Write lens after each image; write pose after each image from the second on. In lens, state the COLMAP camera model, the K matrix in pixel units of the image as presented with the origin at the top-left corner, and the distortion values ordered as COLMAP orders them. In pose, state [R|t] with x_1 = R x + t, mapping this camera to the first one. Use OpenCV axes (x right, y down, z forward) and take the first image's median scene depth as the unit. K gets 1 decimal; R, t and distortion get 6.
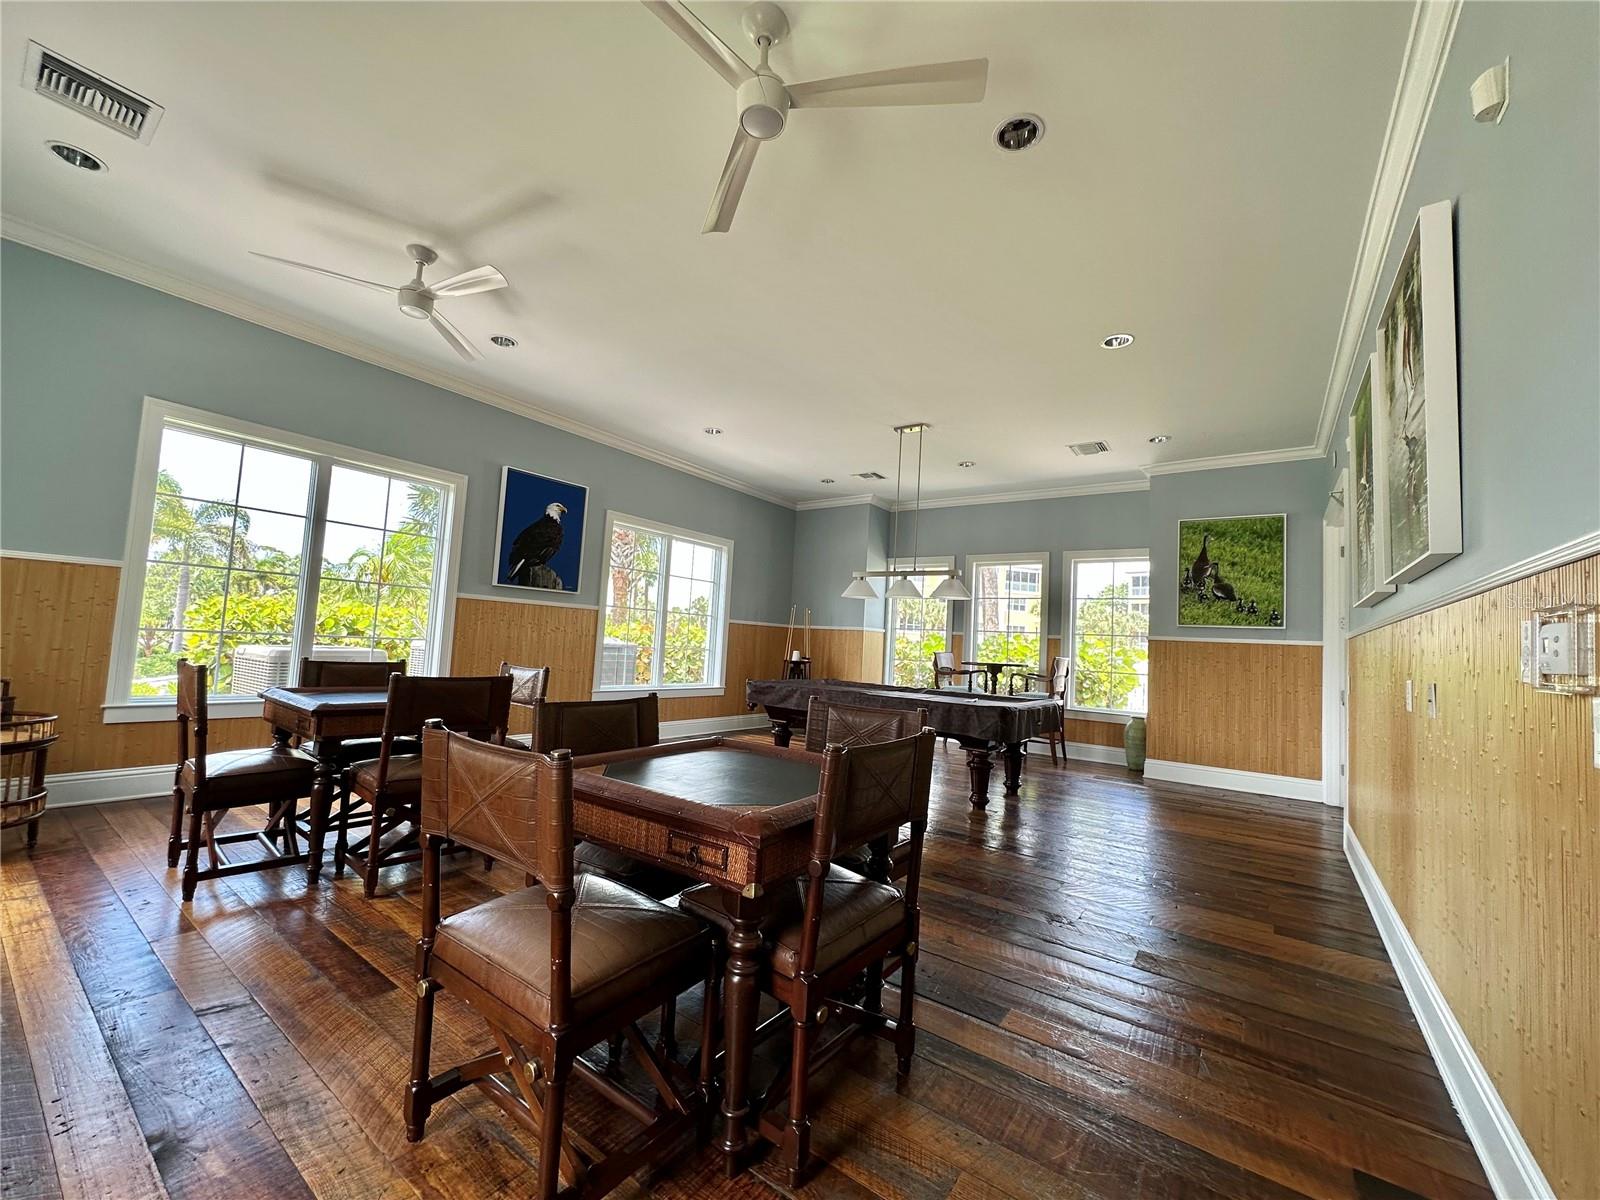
lens RADIAL K [[639.0, 0, 794.8], [0, 639.0, 588.3], [0, 0, 1]] dist [-0.000967, 0.000034]
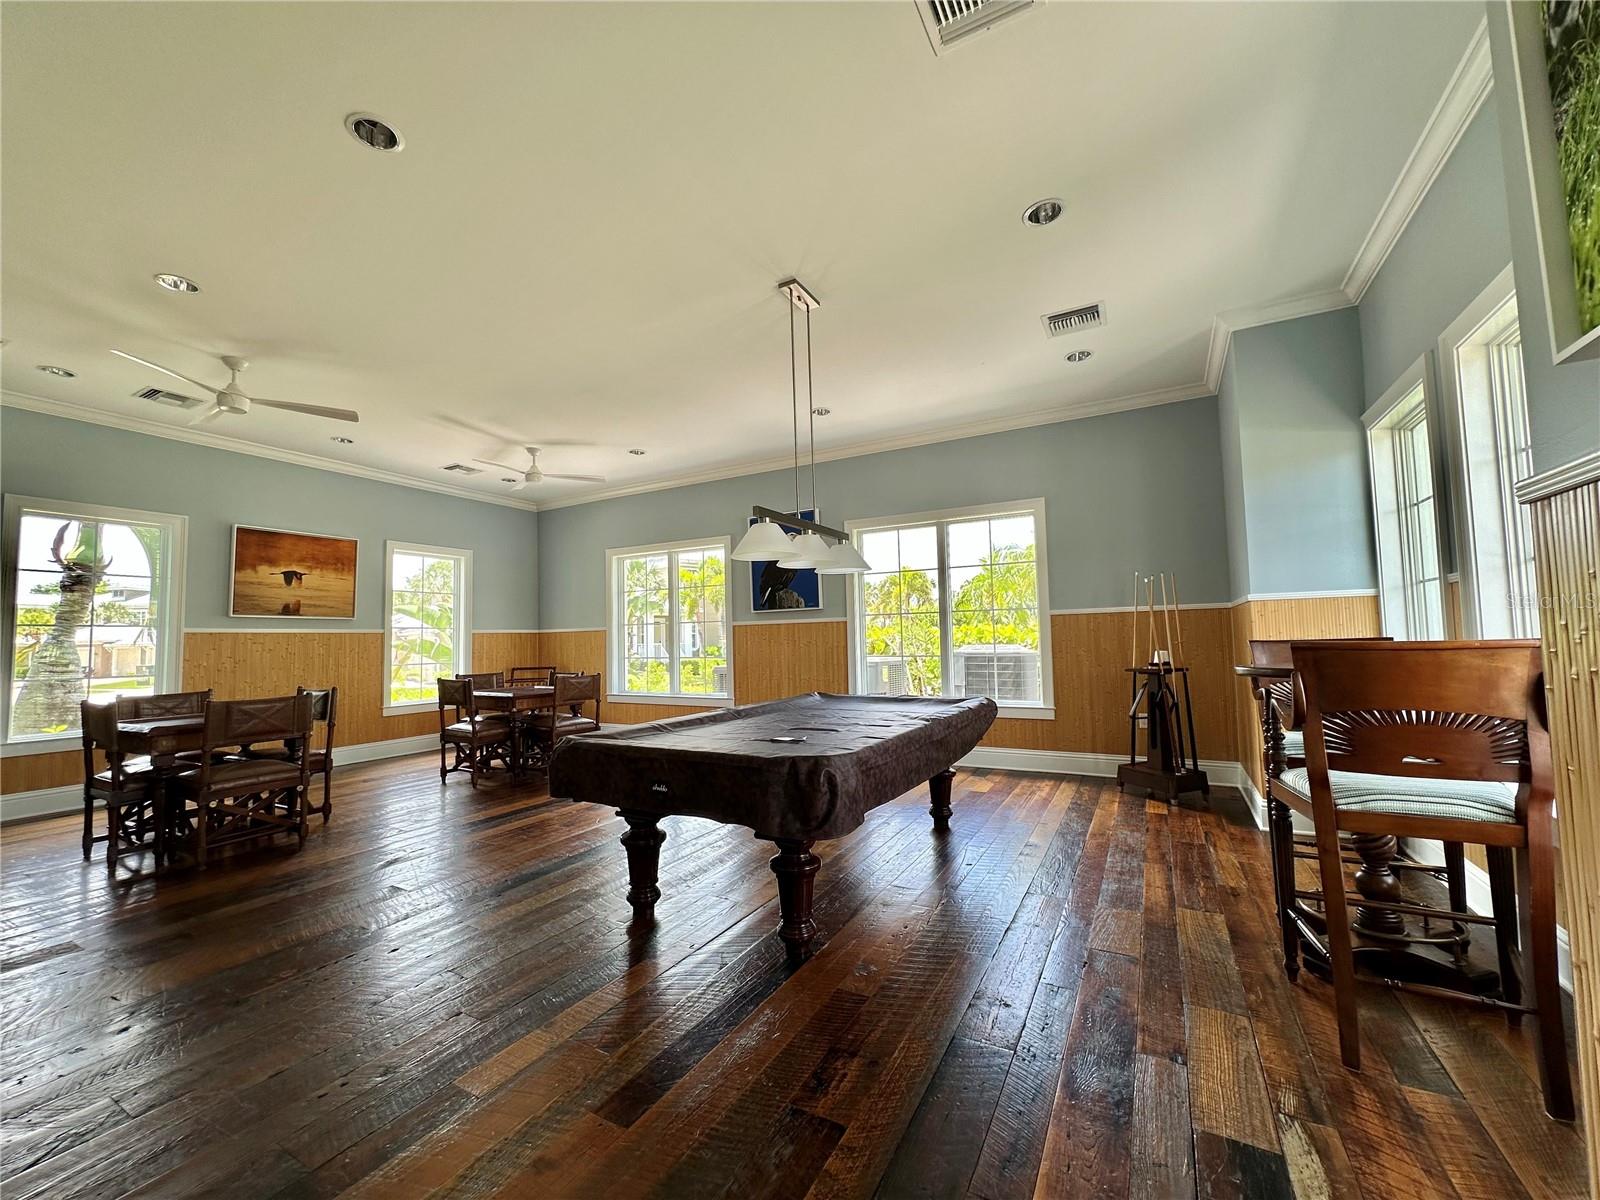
lens RADIAL K [[639.0, 0, 794.8], [0, 639.0, 588.3], [0, 0, 1]] dist [-0.000967, 0.000034]
pose [[0.122150, -0.156781, -0.980051, 0.729033], [0.103877, 0.984041, -0.144472, 0.128889], [0.987061, -0.084158, 0.136487, 0.843707]]
